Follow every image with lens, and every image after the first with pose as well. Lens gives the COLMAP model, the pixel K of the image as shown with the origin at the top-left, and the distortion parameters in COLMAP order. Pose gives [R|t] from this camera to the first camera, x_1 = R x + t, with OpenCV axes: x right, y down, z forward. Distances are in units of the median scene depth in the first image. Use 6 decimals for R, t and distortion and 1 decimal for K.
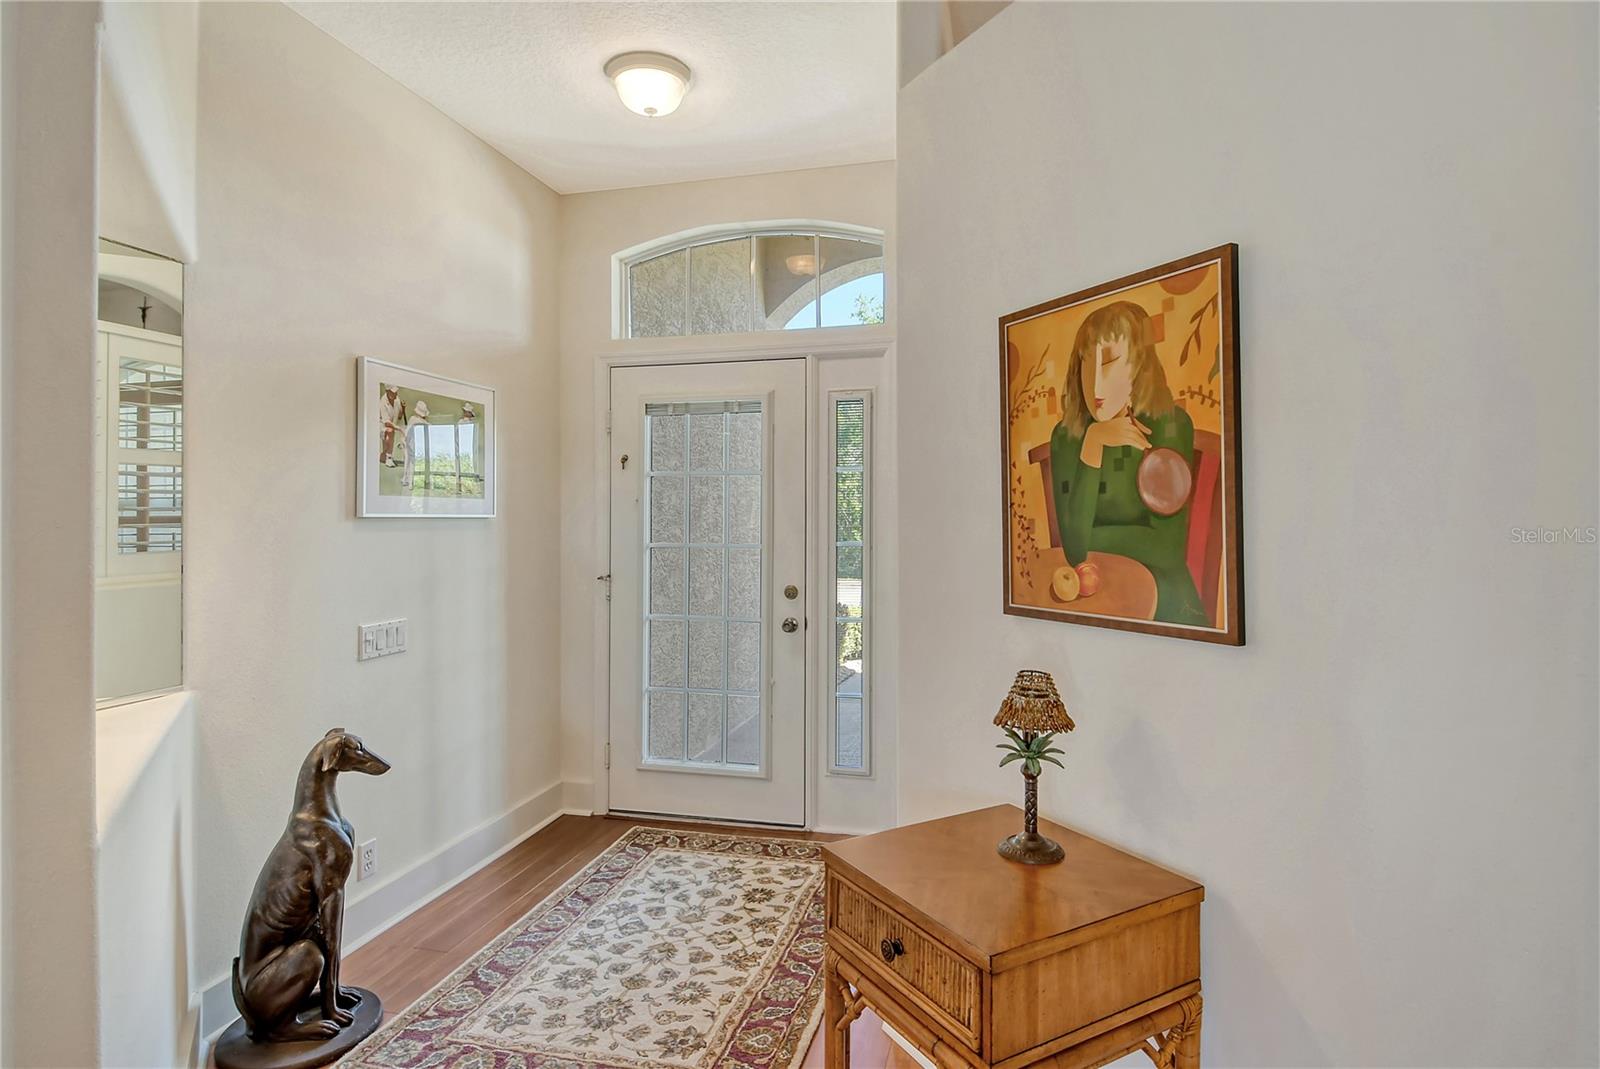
lens RADIAL K [[845.9, 0, 802.6], [0, 845.9, 536.3], [0, 0, 1]] dist [0.024951, -0.023718]
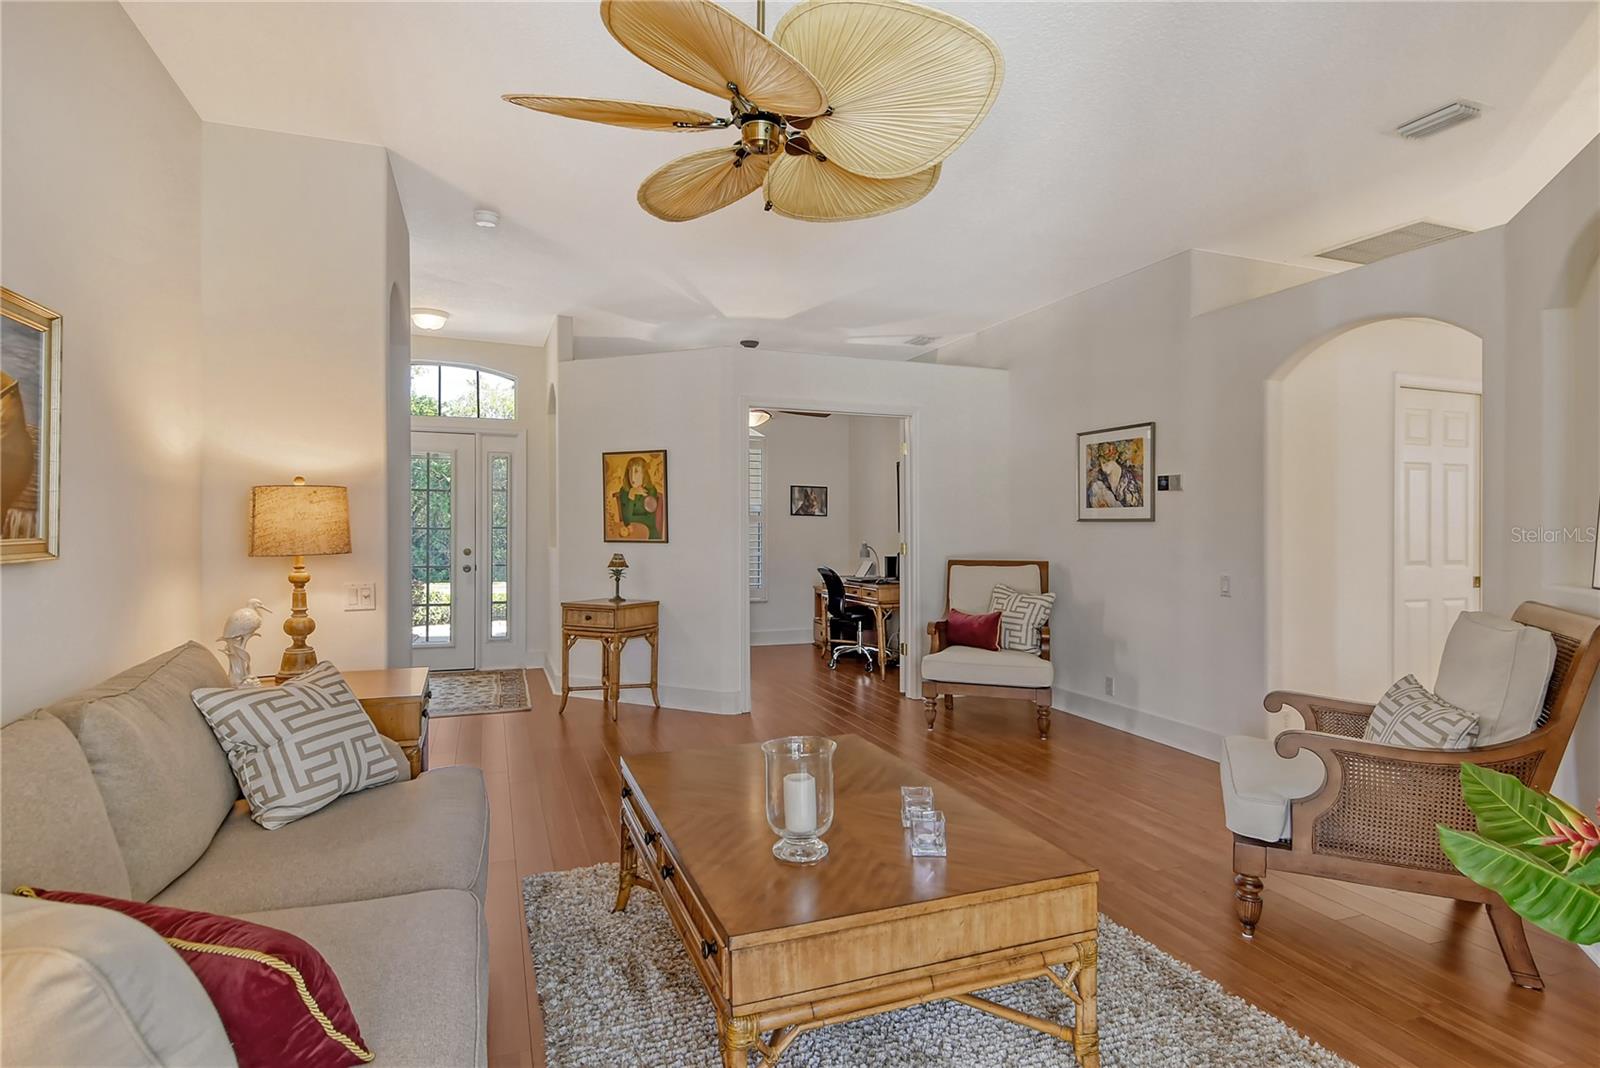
lens RADIAL K [[845.9, 0, 803.3], [0, 845.9, 532.5], [0, 0, 1]] dist [0.024951, -0.023718]
pose [[0.817353, 0.009070, 0.576065, -1.212747], [0.000431, 0.999866, -0.016353, 0.126966], [-0.576136, 0.013615, 0.817240, -2.530067]]
